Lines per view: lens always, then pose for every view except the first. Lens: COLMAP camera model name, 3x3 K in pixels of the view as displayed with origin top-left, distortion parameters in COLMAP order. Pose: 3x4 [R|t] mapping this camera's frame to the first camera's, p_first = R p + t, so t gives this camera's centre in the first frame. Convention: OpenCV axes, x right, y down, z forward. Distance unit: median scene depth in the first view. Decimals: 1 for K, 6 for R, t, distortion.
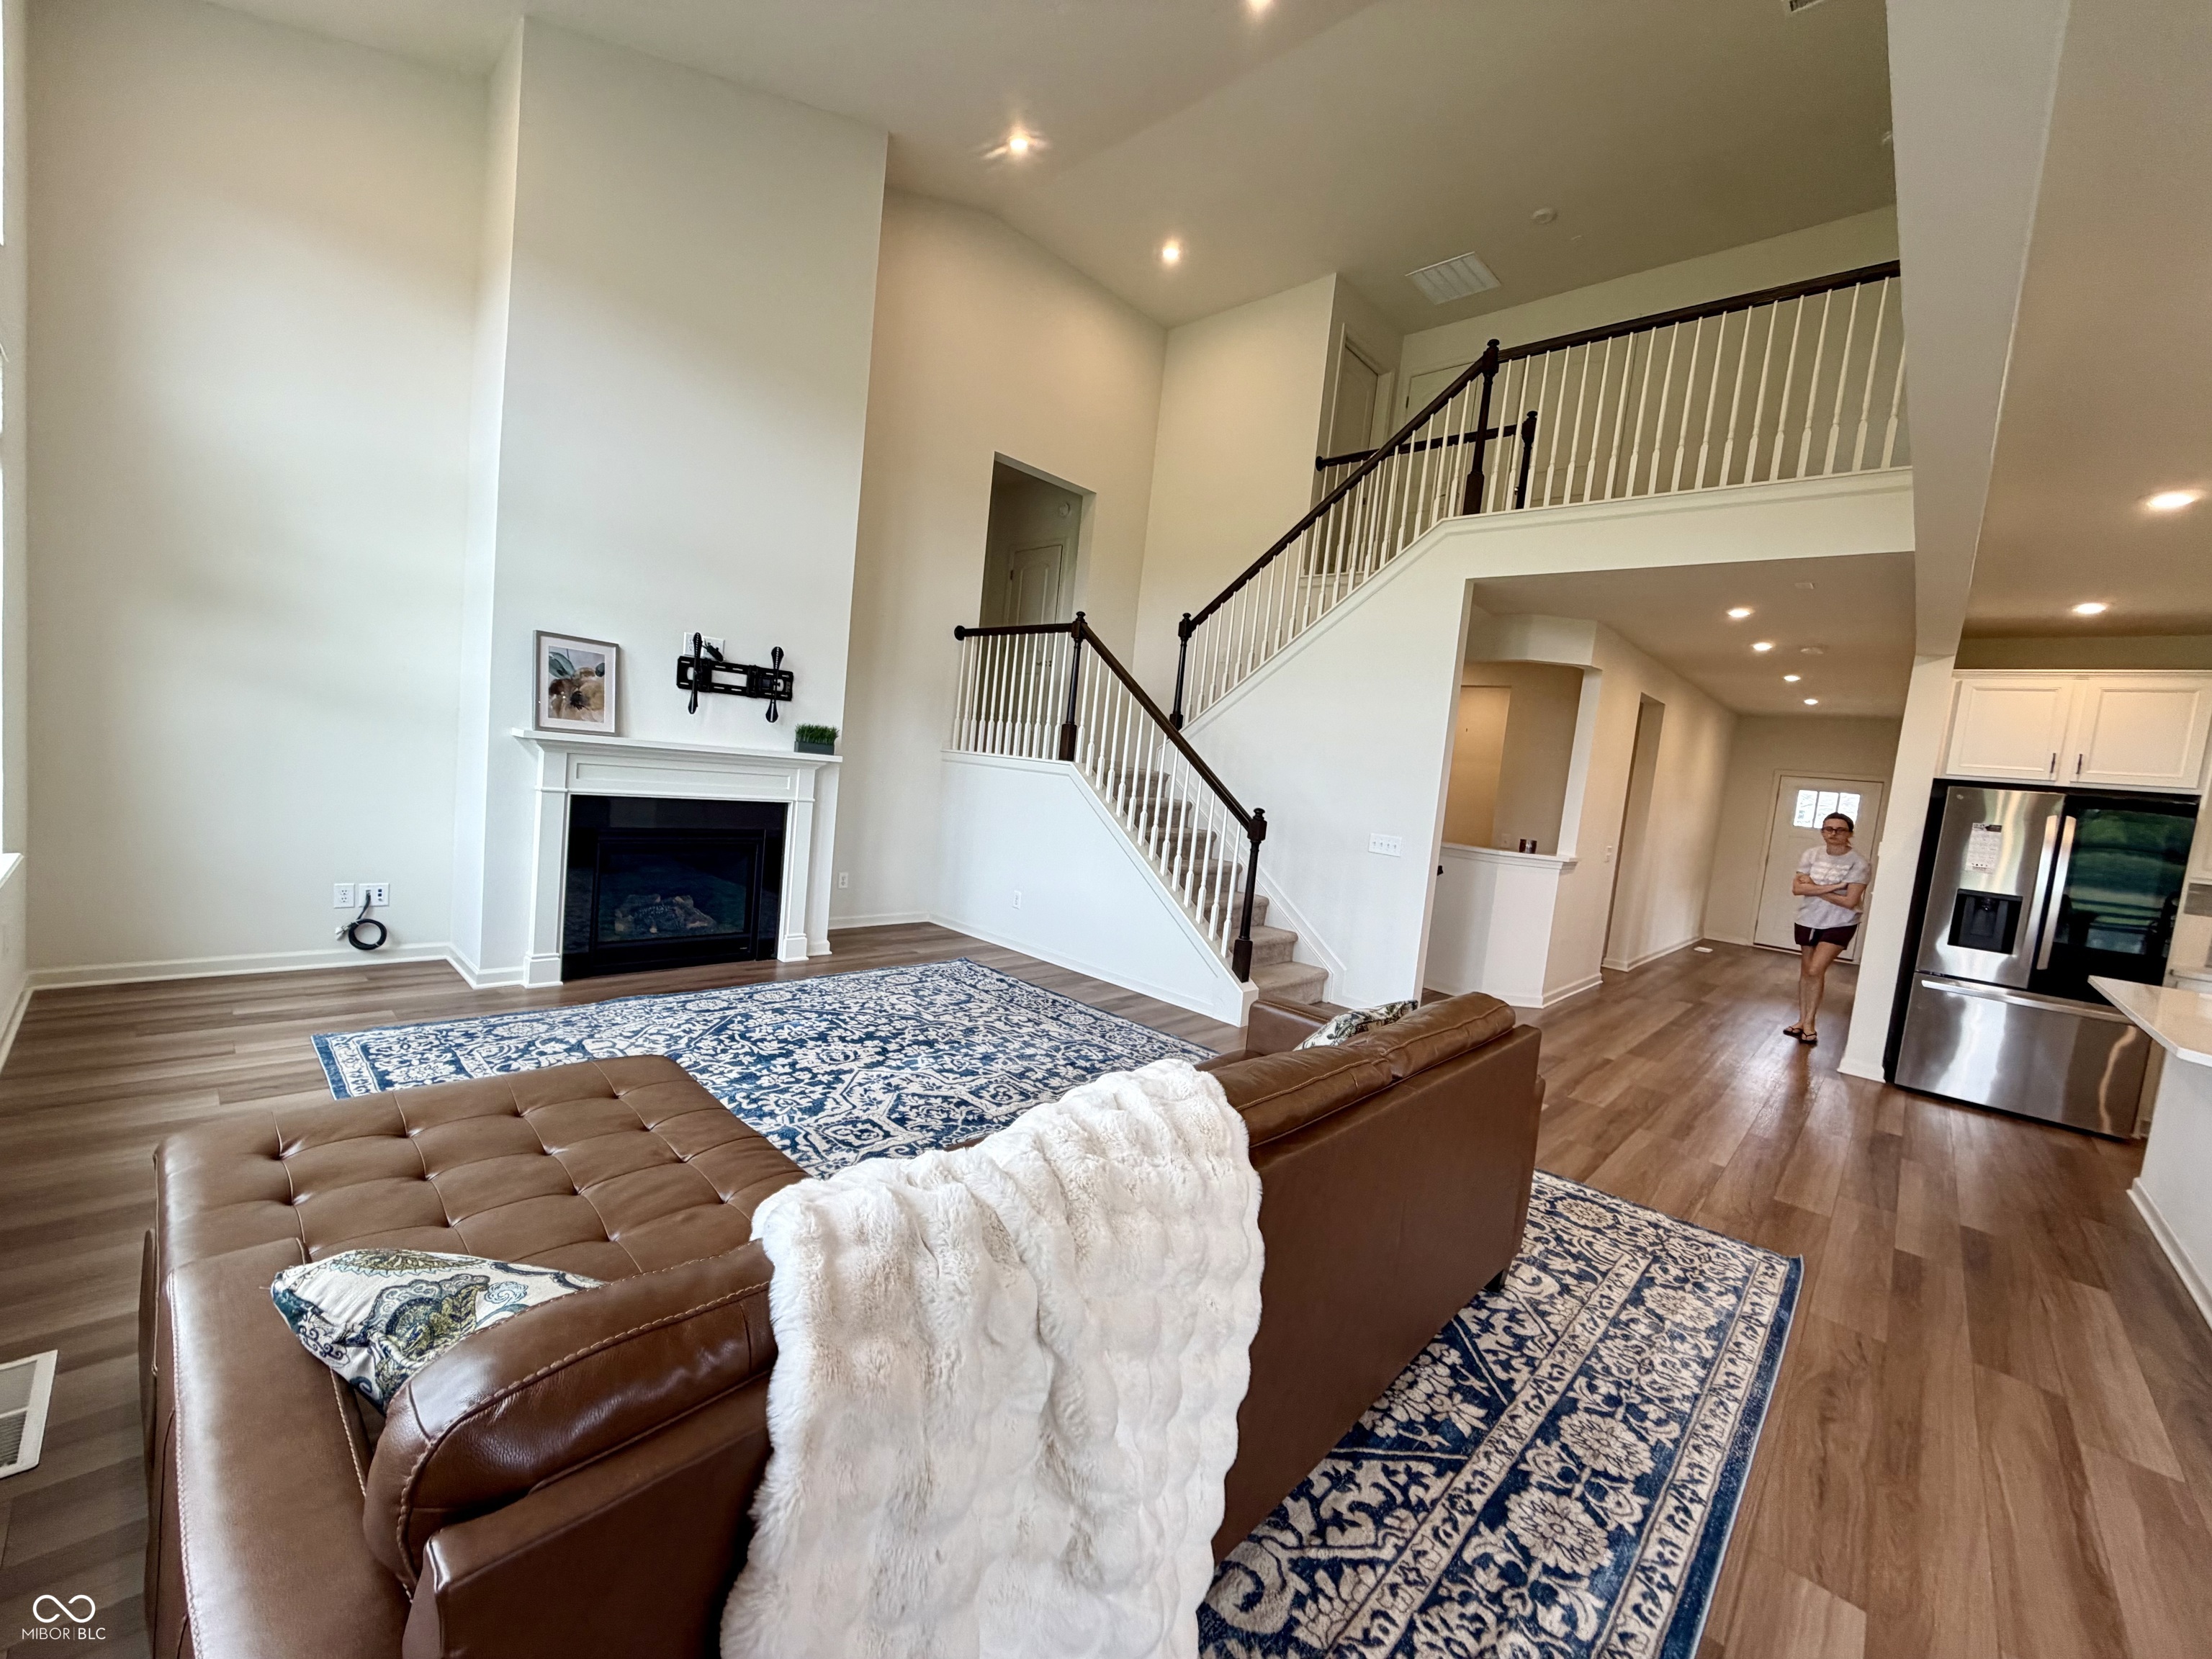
lens RADIAL K [[882.1, 0, 1101.3], [0, 882.1, 832.7], [0, 0, 1]] dist [-0.002448, 0.000486]
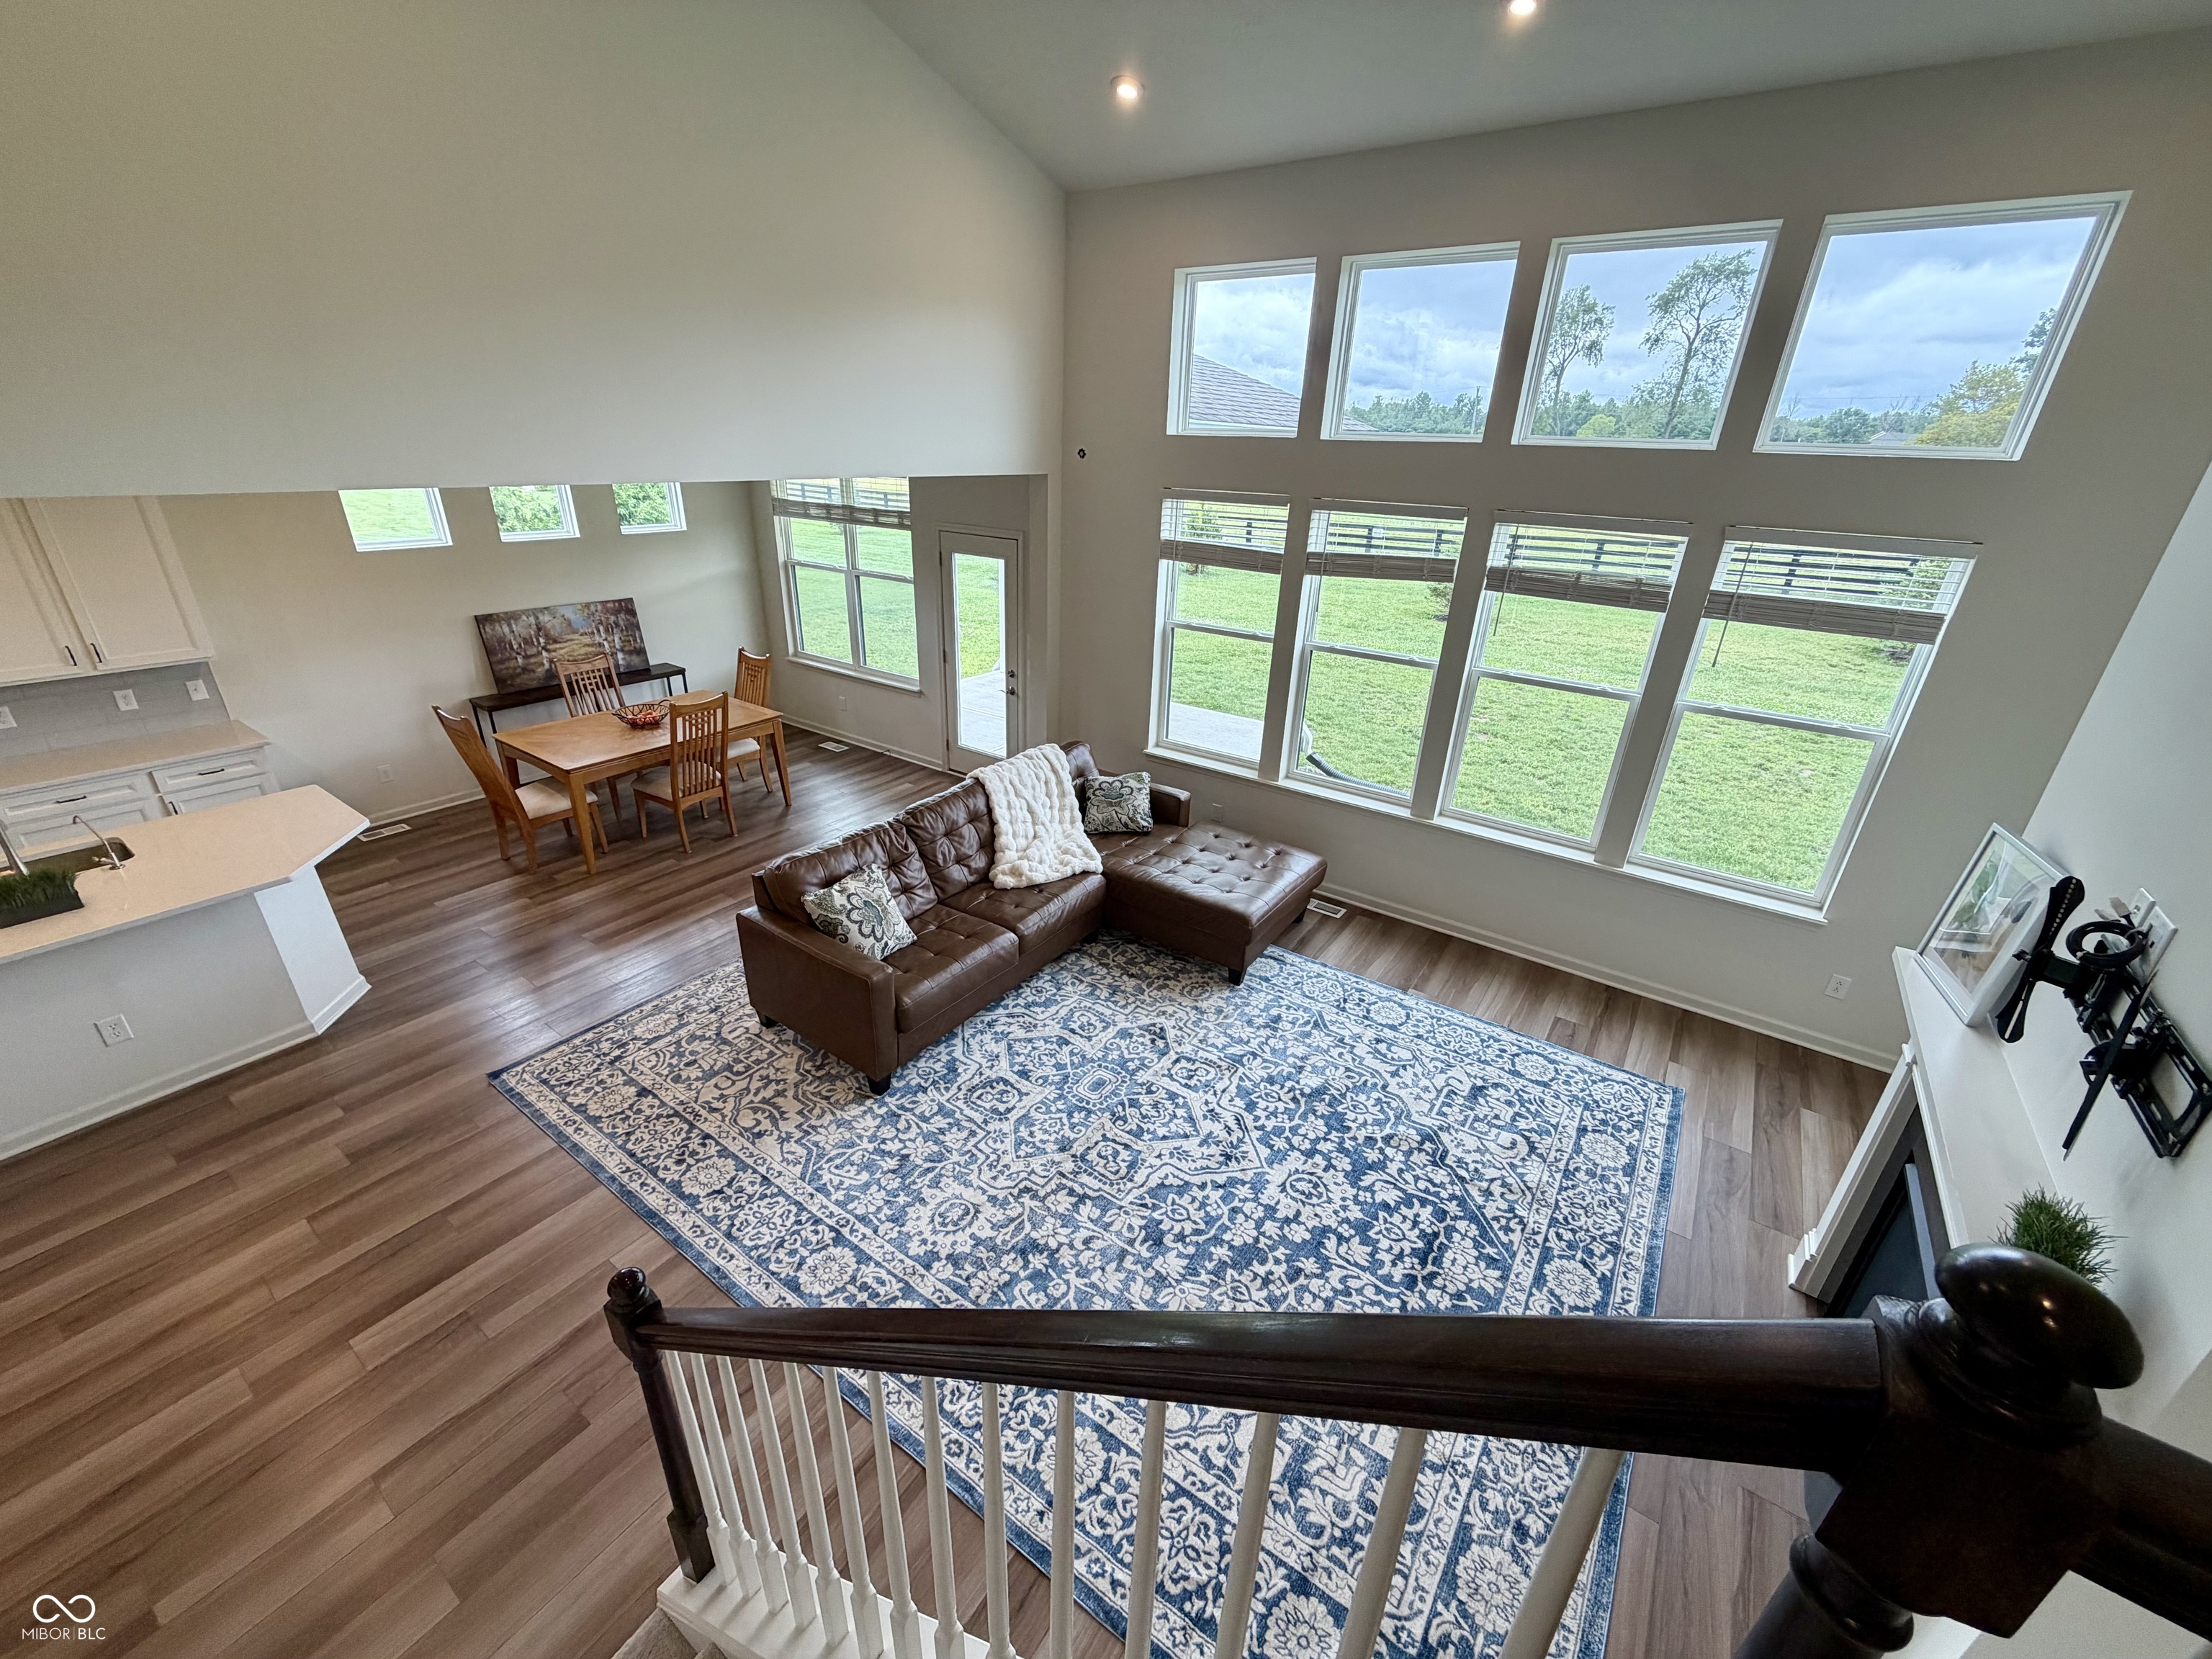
lens RADIAL K [[882.1, 0, 1098.4], [0, 882.1, 830.2], [0, 0, 1]] dist [-0.002448, 0.000486]
pose [[-0.982692, -0.062861, -0.174258, 0.119621], [-0.138163, 0.875321, 0.463383, -0.602836], [0.123403, 0.479439, -0.868856, 2.074370]]
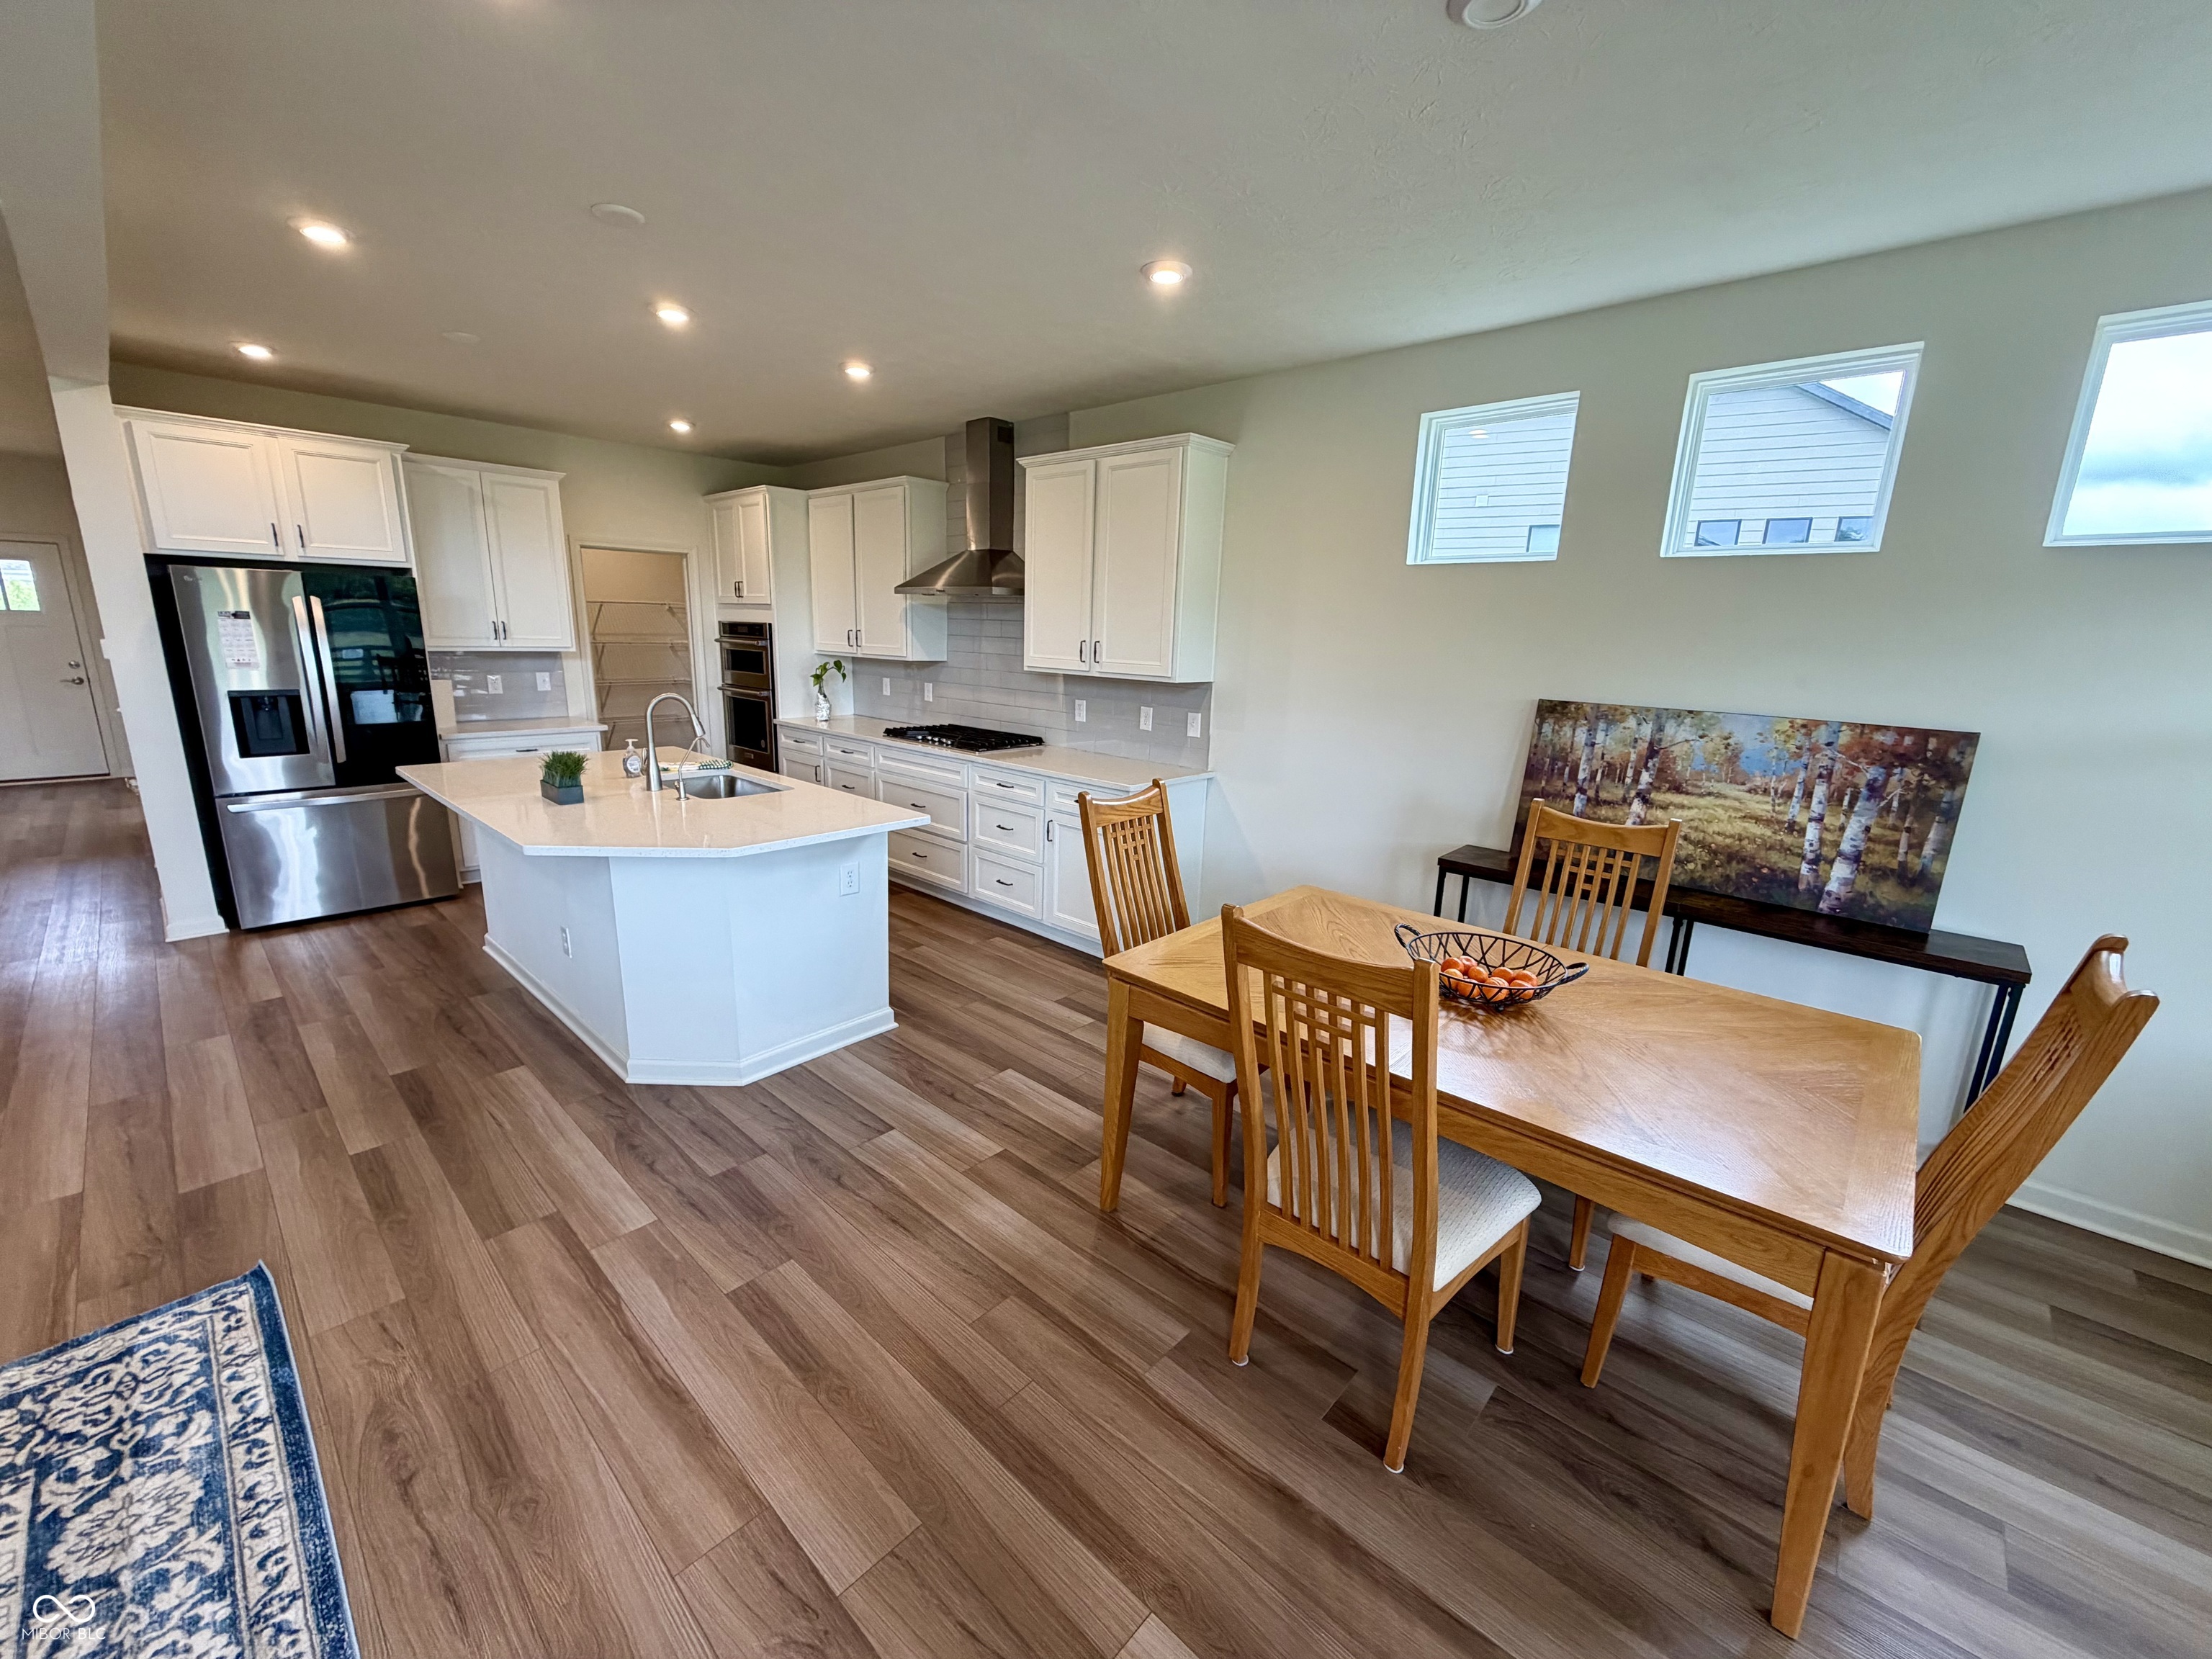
lens RADIAL K [[882.1, 0, 1100.2], [0, 882.1, 837.1], [0, 0, 1]] dist [-0.002448, 0.000486]
pose [[-0.004011, -0.327362, 0.944890, 0.198532], [0.050866, 0.943608, 0.327134, -0.062197], [-0.998697, 0.049375, 0.012867, 0.253227]]
